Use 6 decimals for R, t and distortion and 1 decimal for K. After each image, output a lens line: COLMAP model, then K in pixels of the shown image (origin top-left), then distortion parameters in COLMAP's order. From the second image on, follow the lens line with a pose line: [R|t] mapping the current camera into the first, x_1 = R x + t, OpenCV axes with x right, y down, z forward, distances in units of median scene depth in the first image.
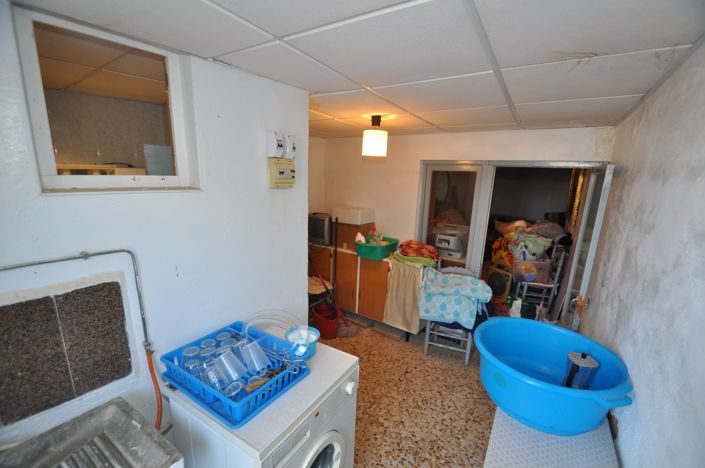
lens RADIAL K [[308.3, 0, 353.1], [0, 308.3, 247.7], [0, 0, 1]] dist [0.017287, -0.017632]
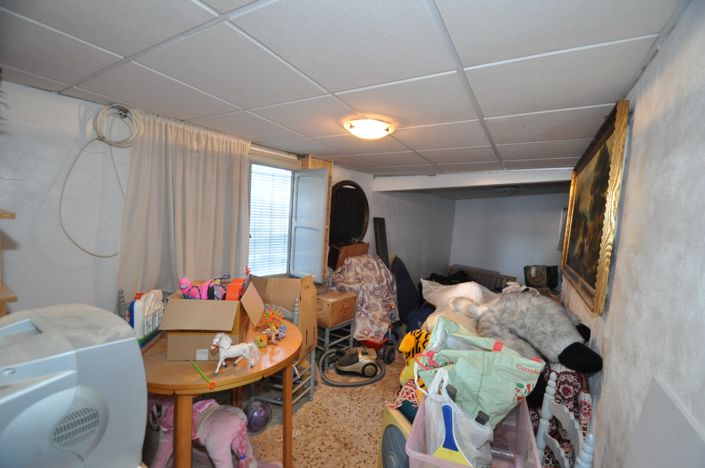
lens RADIAL K [[308.3, 0, 353.1], [0, 308.3, 247.7], [0, 0, 1]] dist [0.017287, -0.017632]
pose [[0.998740, 0.042288, 0.027024, 0.415333], [-0.038675, 0.991711, -0.122532, -0.089024], [-0.031982, 0.121333, 0.992097, 0.644677]]
